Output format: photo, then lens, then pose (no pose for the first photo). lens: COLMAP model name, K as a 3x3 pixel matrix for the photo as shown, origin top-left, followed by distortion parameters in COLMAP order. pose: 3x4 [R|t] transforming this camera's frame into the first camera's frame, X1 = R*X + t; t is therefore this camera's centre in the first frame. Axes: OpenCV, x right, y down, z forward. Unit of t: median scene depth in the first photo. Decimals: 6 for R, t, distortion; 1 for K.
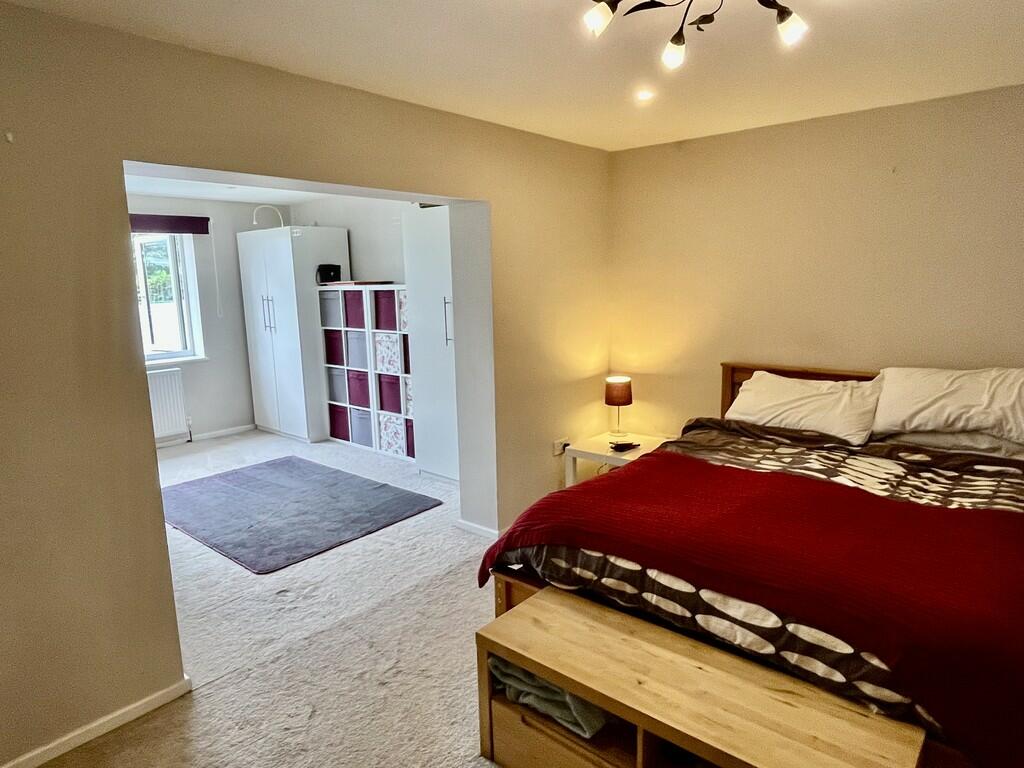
lens RADIAL K [[629.8, 0, 510.8], [0, 629.8, 385.8], [0, 0, 1]] dist [-0.000702, 0.000766]
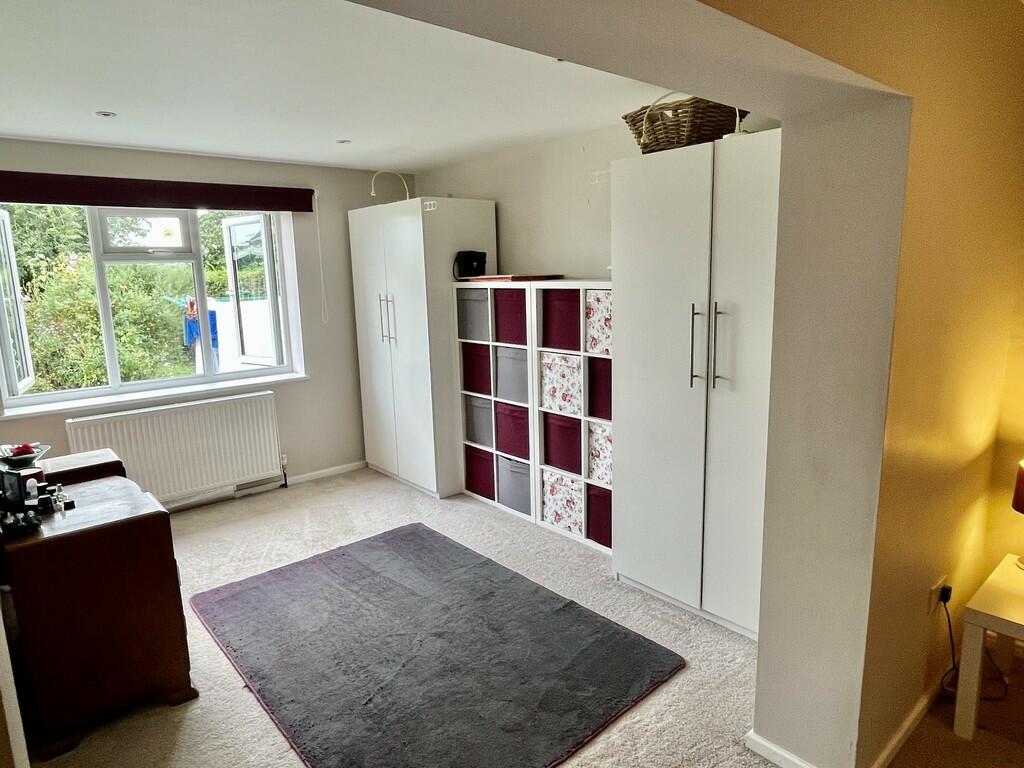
lens RADIAL K [[629.8, 0, 512.8], [0, 629.8, 381.6], [0, 0, 1]] dist [-0.000702, 0.000766]
pose [[0.989999, 0.022491, -0.139267, -0.146279], [-0.021477, 0.999731, 0.008784, -0.055424], [0.139427, -0.005705, 0.990216, 0.314399]]
